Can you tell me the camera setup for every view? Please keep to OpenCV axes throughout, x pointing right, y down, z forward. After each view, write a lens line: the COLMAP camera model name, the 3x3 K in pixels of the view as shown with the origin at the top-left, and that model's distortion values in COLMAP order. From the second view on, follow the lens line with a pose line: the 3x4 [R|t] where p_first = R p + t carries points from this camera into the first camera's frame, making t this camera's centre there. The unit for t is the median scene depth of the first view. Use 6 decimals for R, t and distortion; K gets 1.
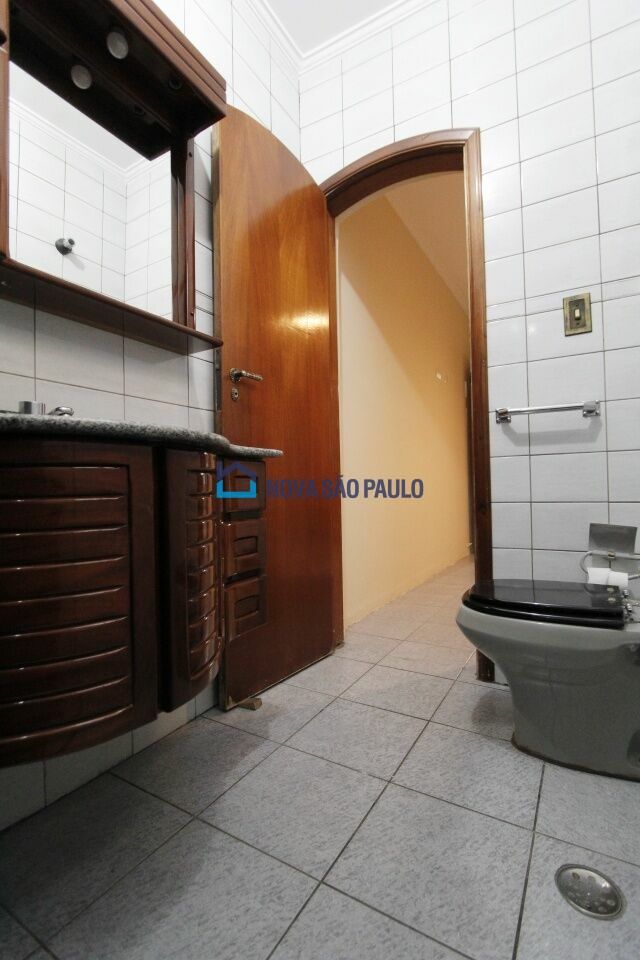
lens RADIAL K [[442.3, 0, 322.4], [0, 442.3, 485.0], [0, 0, 1]] dist [-0.014548, -0.000177]
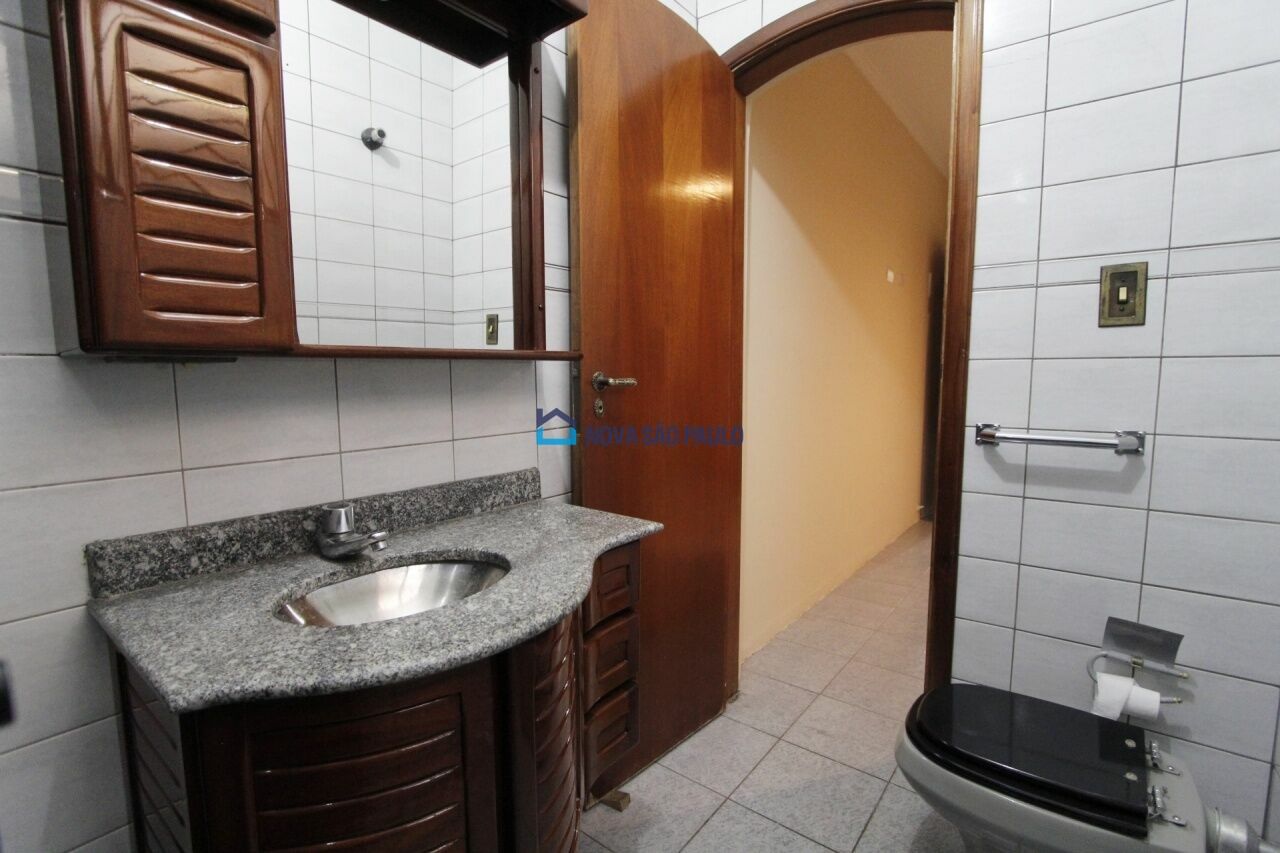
lens RADIAL K [[589.7, 0, 637.7], [0, 589.7, 434.1], [0, 0, 1]] dist [-0.014548, -0.000177]
pose [[0.991416, 0.027805, -0.127752, -0.008629], [-0.012642, 0.992932, 0.118006, -0.272813], [0.130131, -0.115378, 0.984761, 0.042590]]
